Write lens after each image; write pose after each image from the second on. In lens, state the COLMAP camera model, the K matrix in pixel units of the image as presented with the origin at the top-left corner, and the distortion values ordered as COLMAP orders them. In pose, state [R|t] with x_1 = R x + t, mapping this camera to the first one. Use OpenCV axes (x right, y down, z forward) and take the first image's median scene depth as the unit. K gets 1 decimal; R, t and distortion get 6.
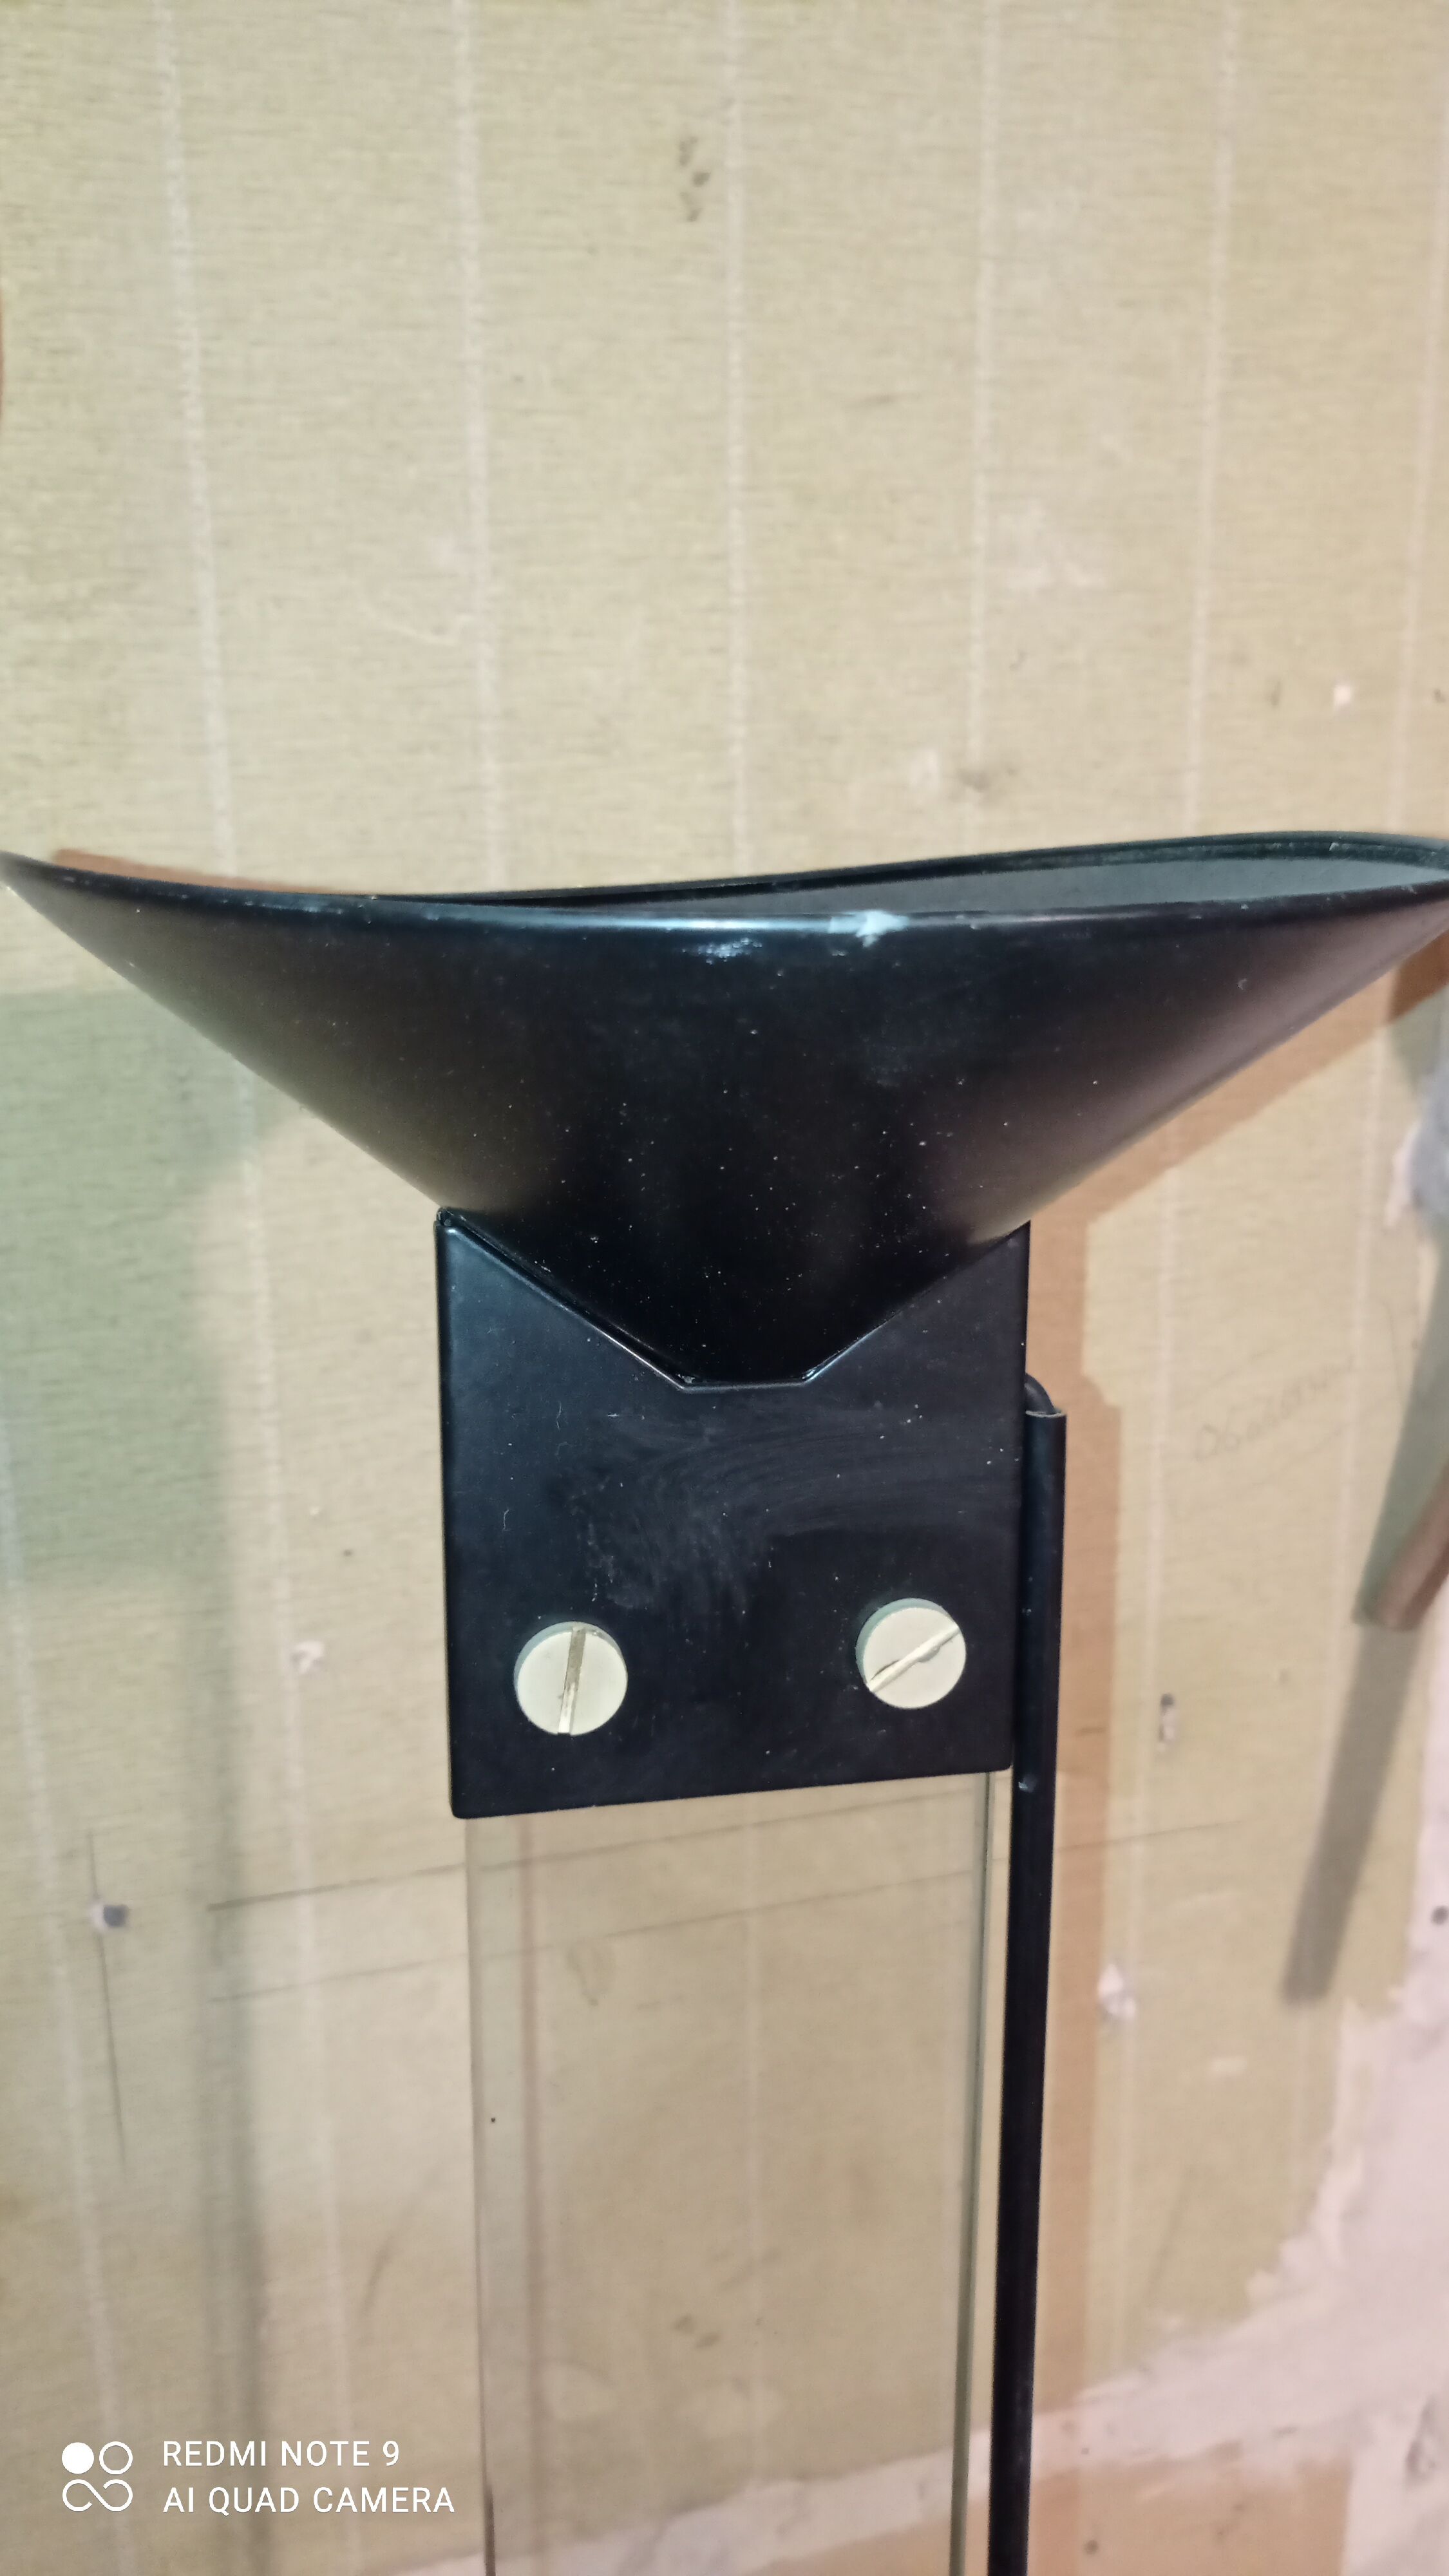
lens RADIAL K [[1910.9, 0, 711.4], [0, 1910.9, 1271.5], [0, 0, 1]] dist [0.013235, 0.001790]
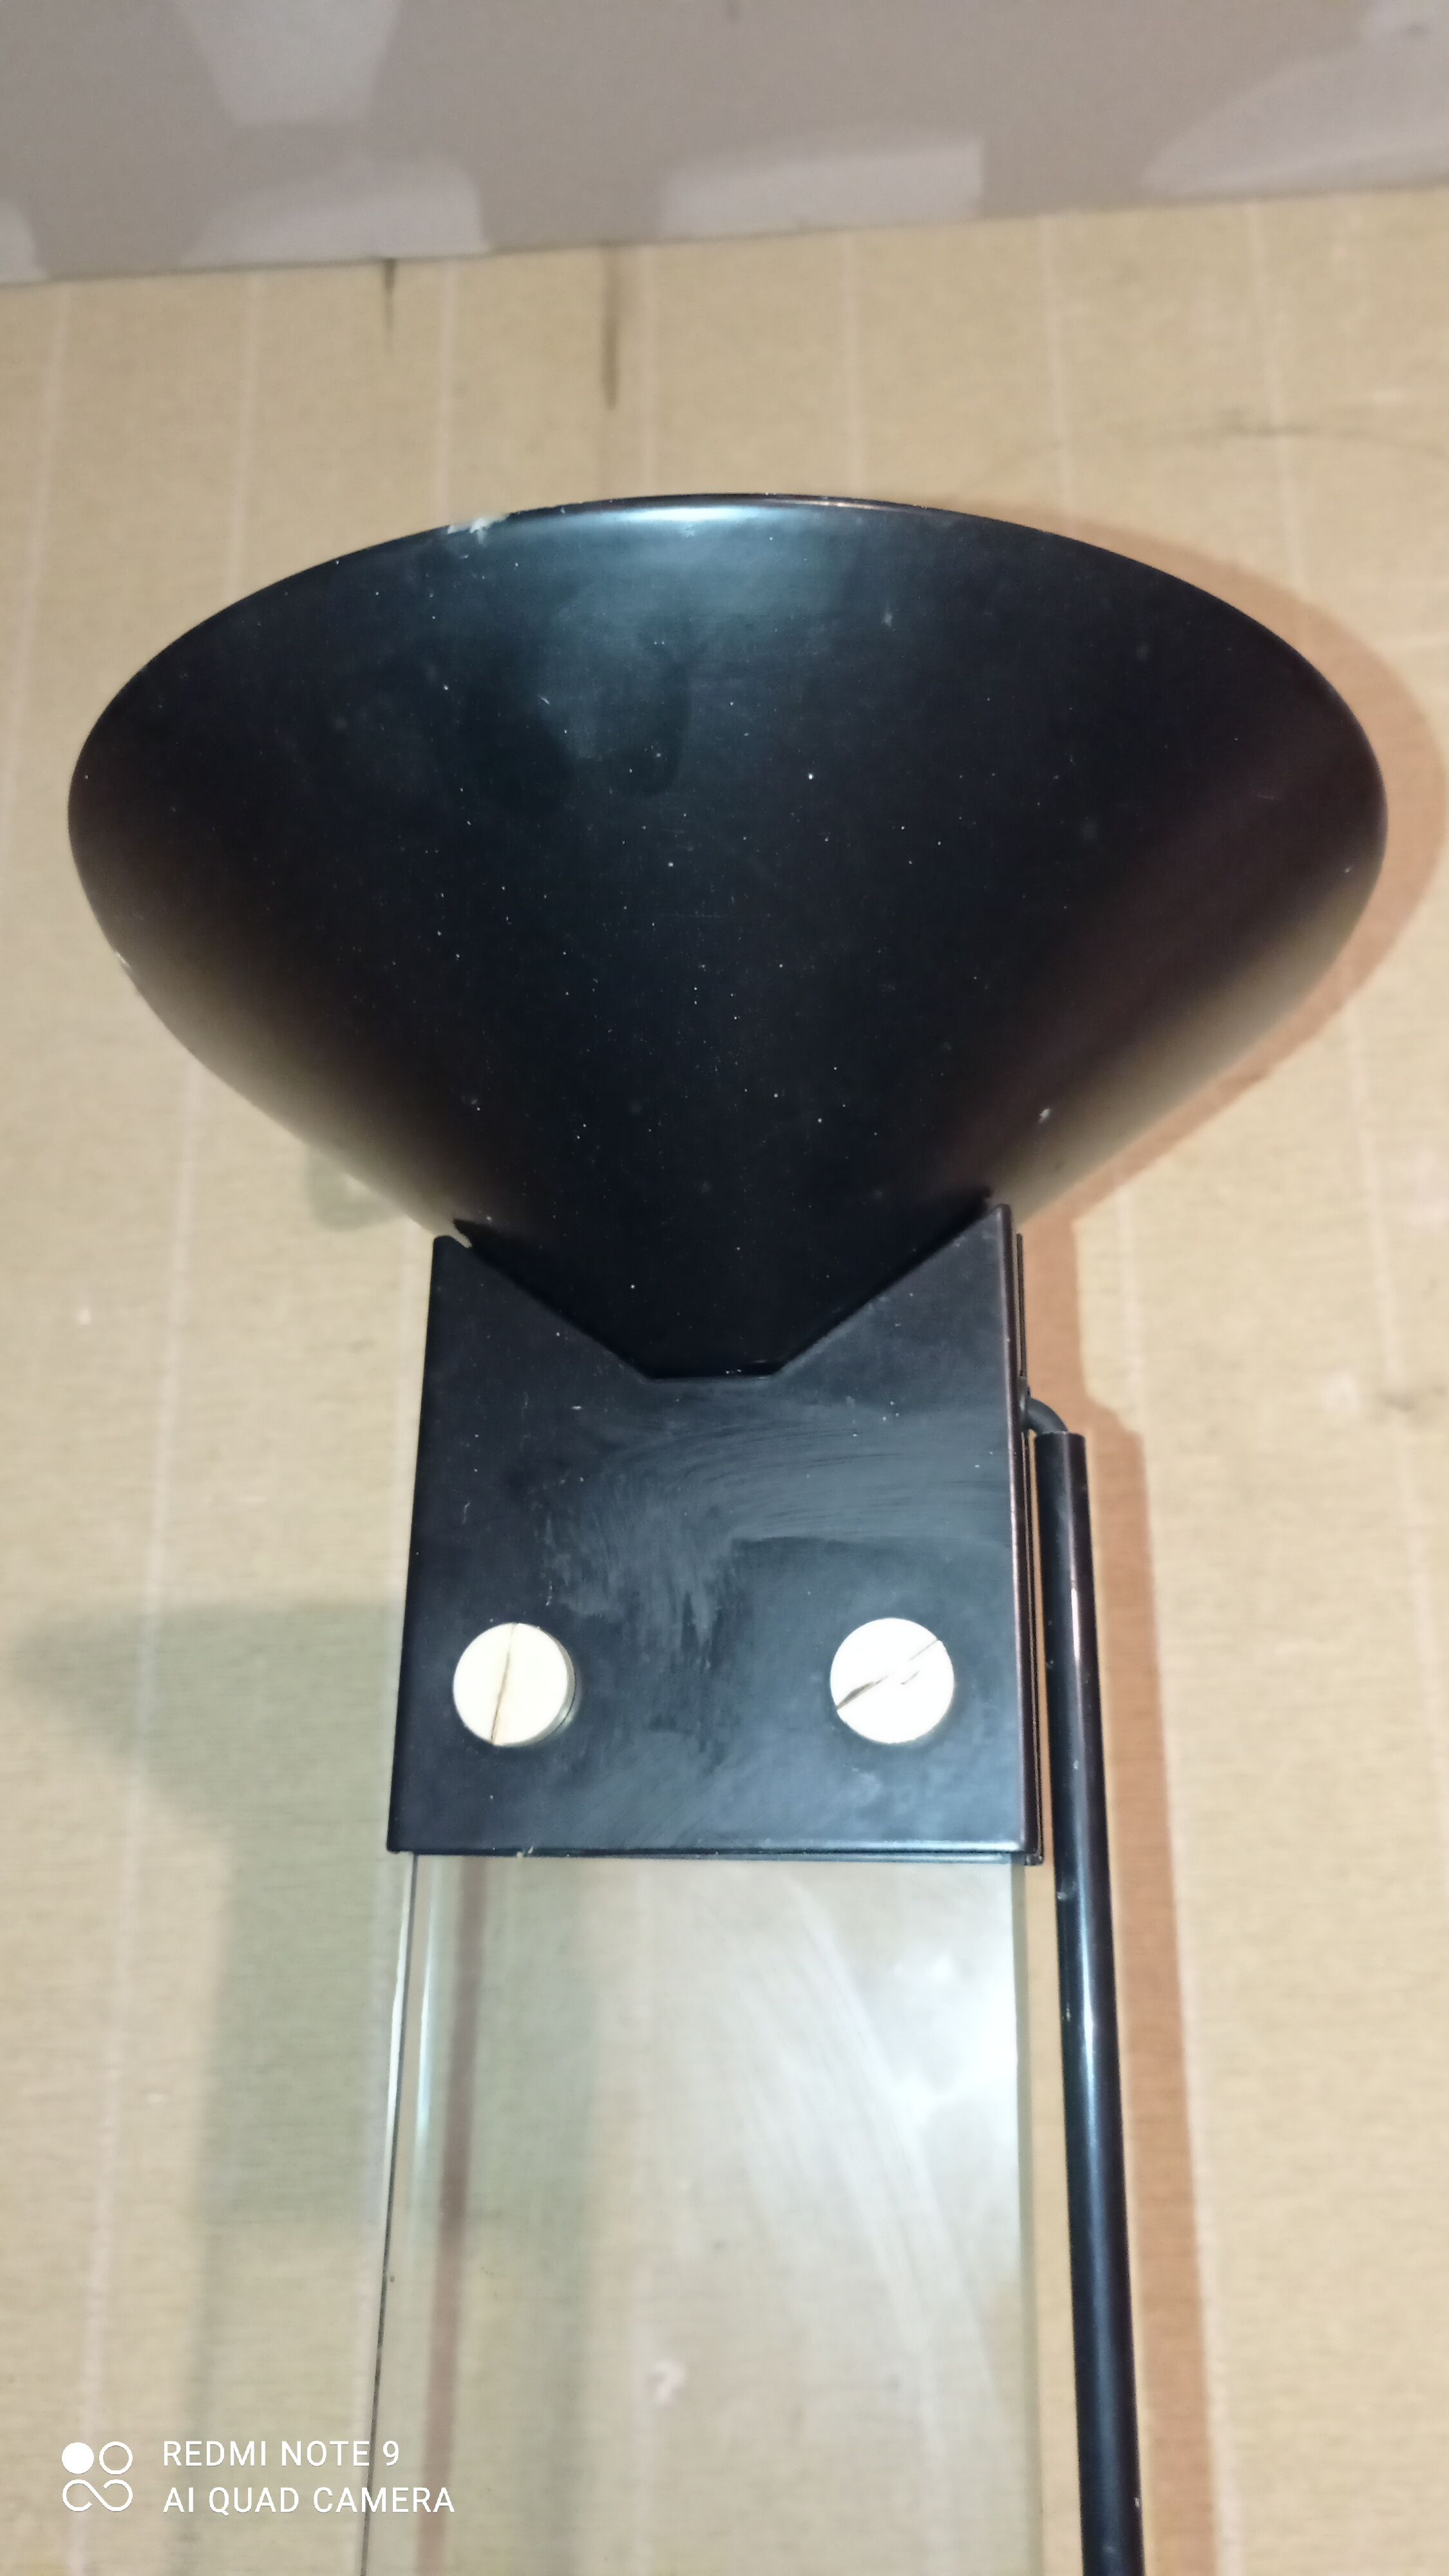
lens RADIAL K [[1910.9, 0, 711.5], [0, 1910.9, 1295.1], [0, 0, 1]] dist [0.013235, 0.001790]
pose [[0.929327, -0.109741, -0.352573, 0.163605], [-0.096315, 0.849725, -0.518355, 0.235588], [0.356475, 0.515679, 0.779102, 0.095573]]
